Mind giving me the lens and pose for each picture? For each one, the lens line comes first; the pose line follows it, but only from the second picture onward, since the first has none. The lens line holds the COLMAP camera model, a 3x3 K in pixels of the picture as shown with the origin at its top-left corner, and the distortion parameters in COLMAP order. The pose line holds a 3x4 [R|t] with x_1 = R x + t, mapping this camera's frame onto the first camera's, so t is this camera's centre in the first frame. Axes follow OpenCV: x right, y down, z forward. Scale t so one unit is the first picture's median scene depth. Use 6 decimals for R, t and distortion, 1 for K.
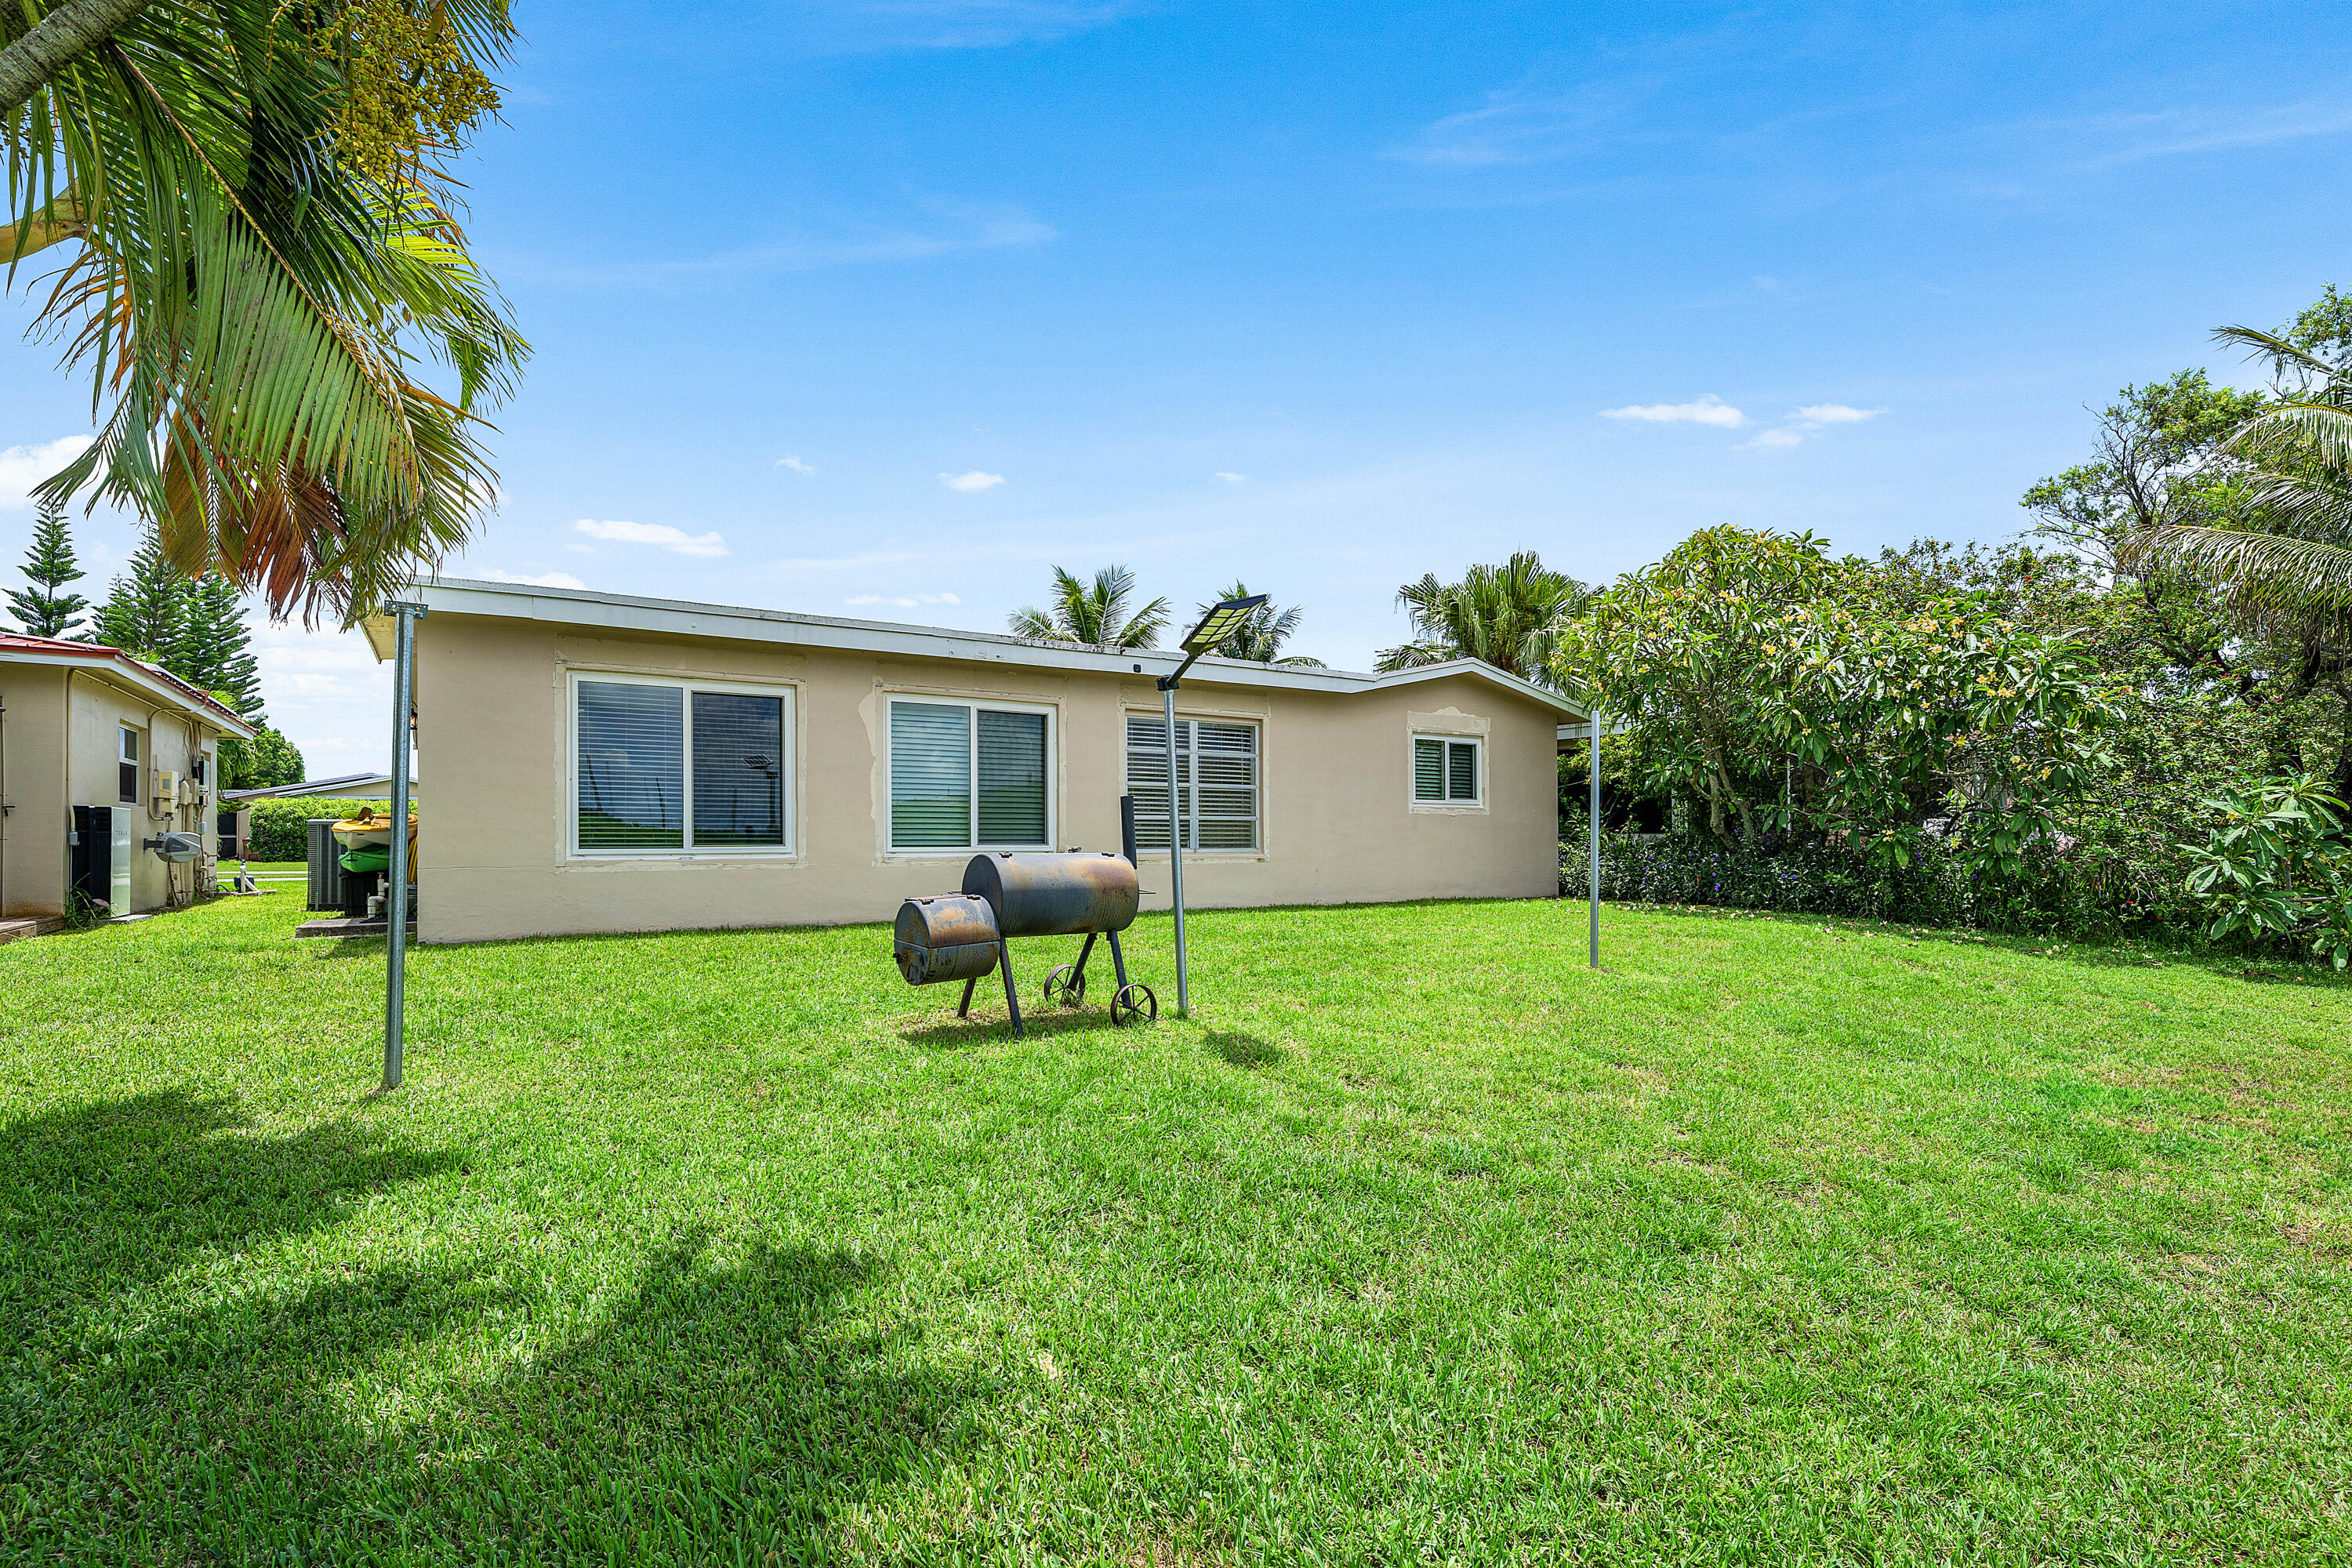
lens RADIAL K [[1115.5, 0, 1180.0], [0, 1115.5, 797.1], [0, 0, 1]] dist [-0.004049, -0.000004]
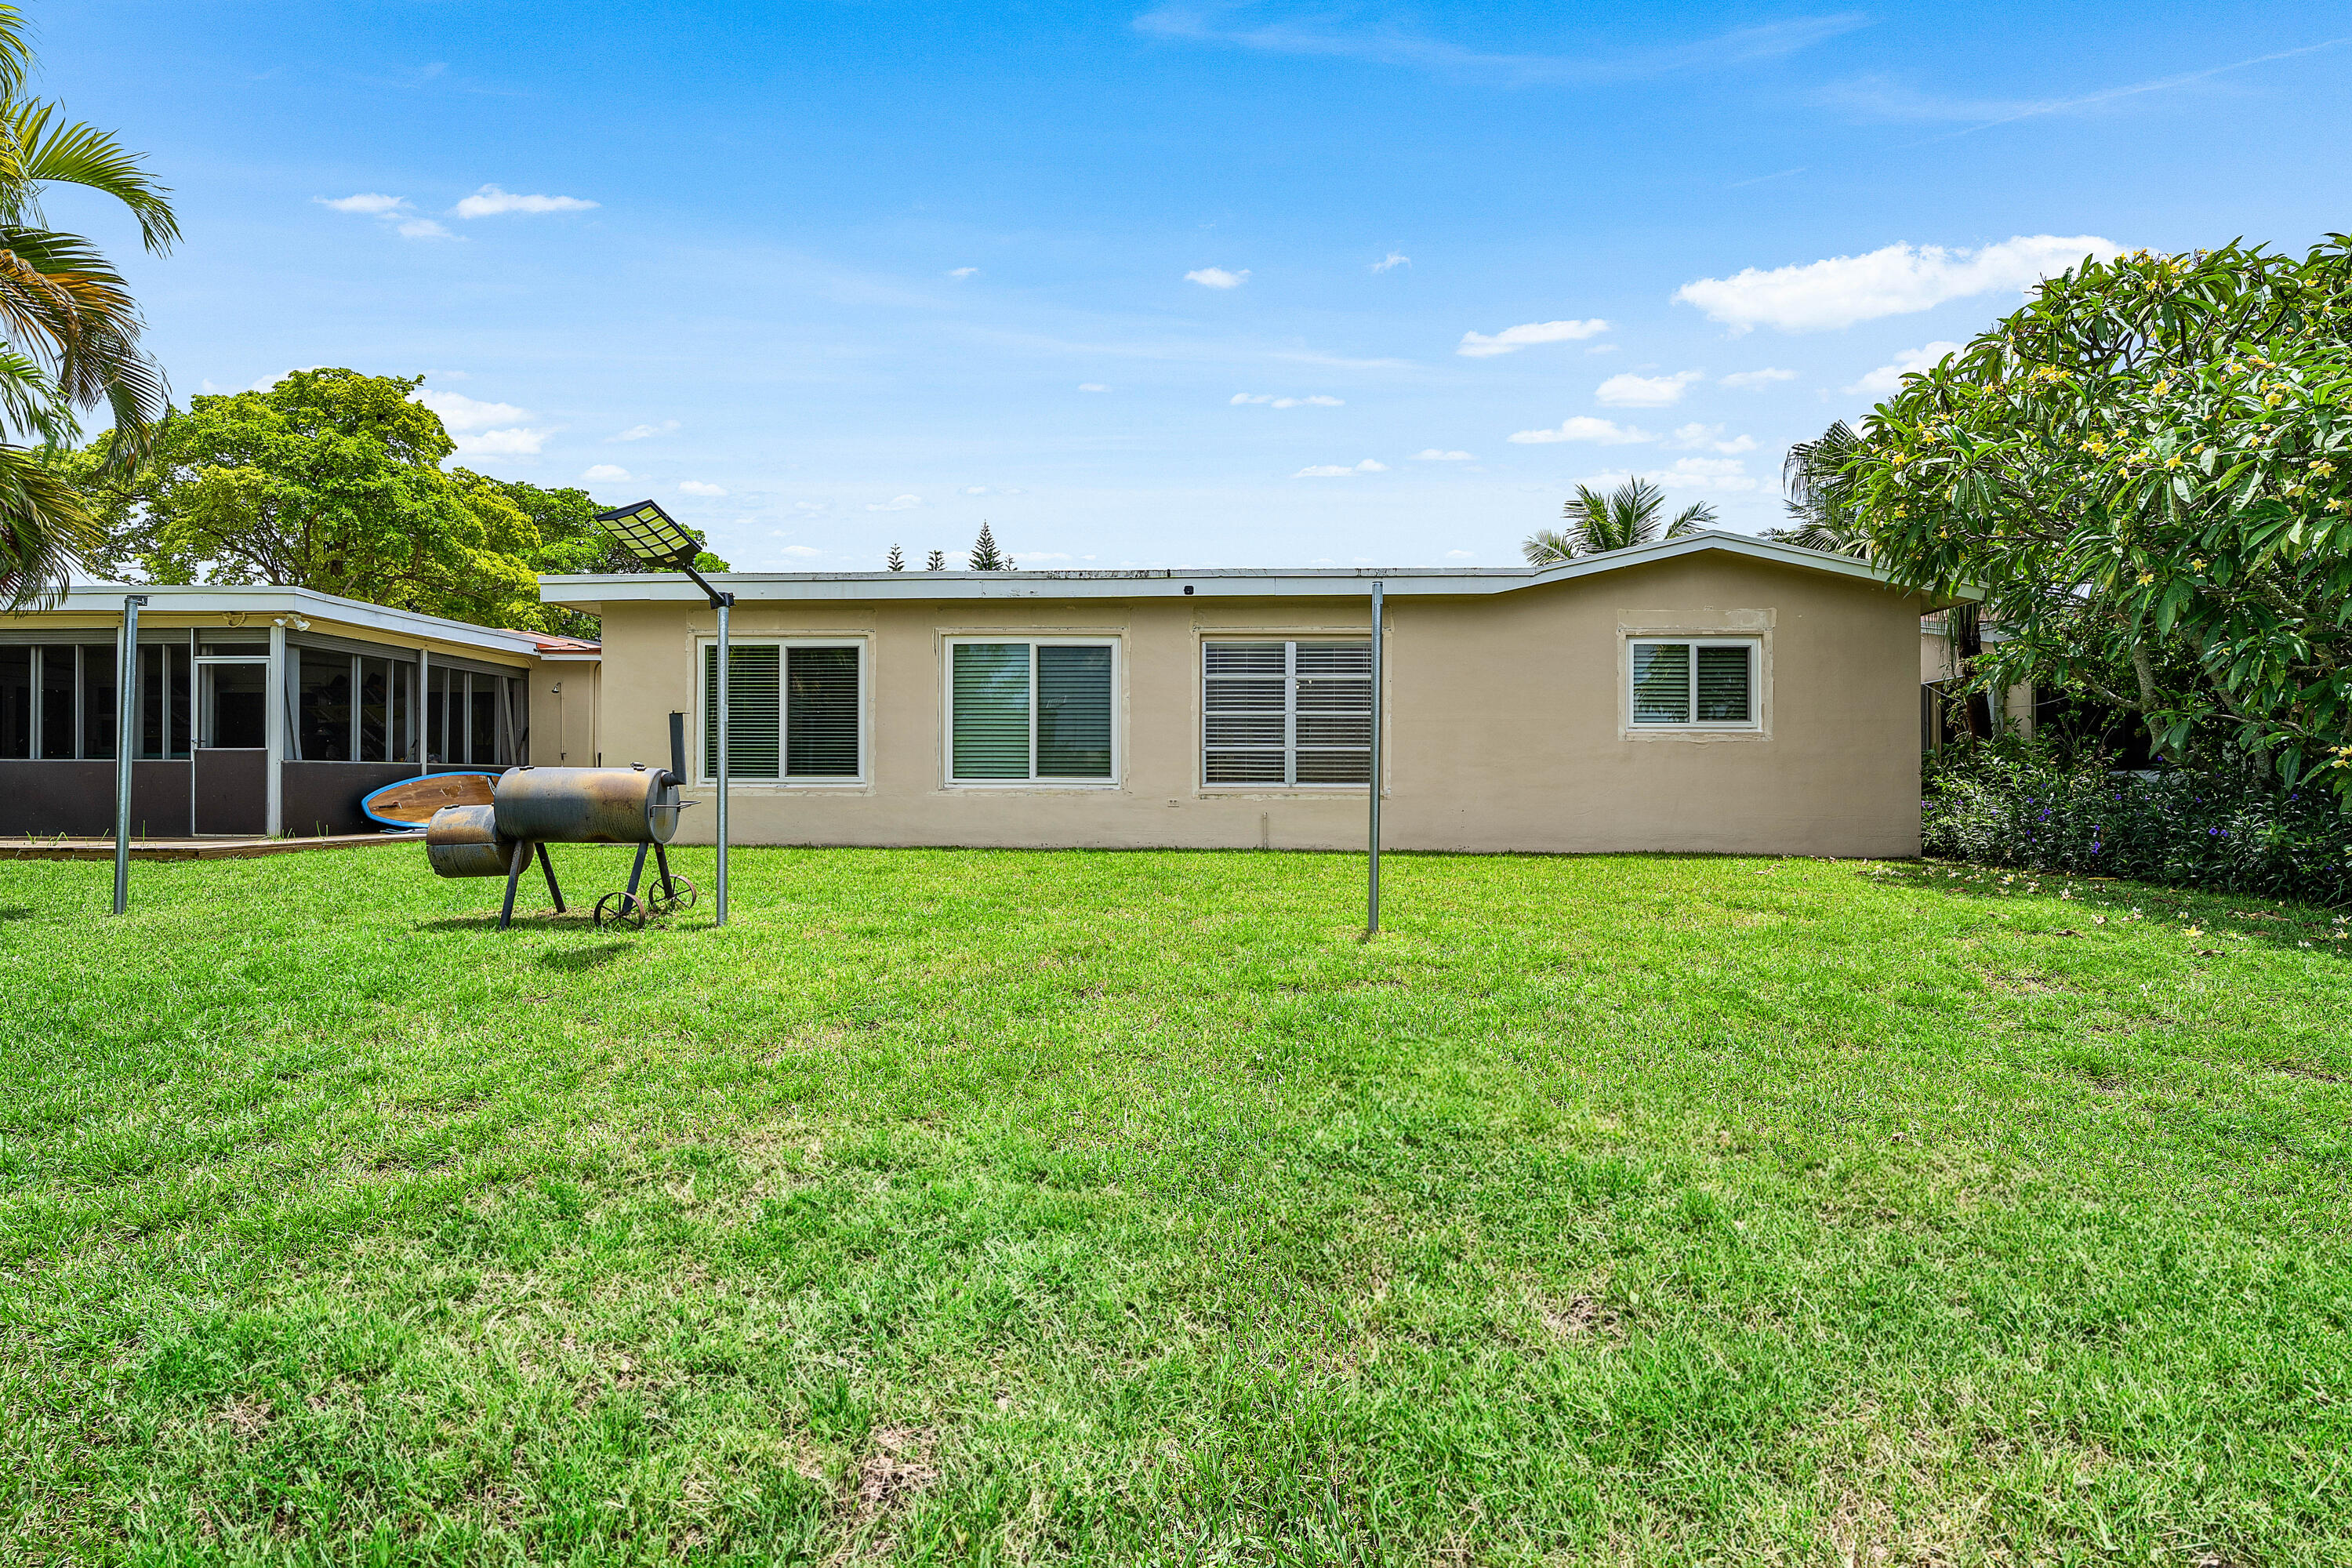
lens RADIAL K [[1115.5, 0, 1180.1], [0, 1115.5, 780.8], [0, 0, 1]] dist [-0.004049, -0.000004]
pose [[0.810970, 0.000403, -0.585087, 0.468976], [0.017124, 0.999555, 0.024424, 0.021001], [0.584836, -0.029827, 0.810603, 0.211468]]
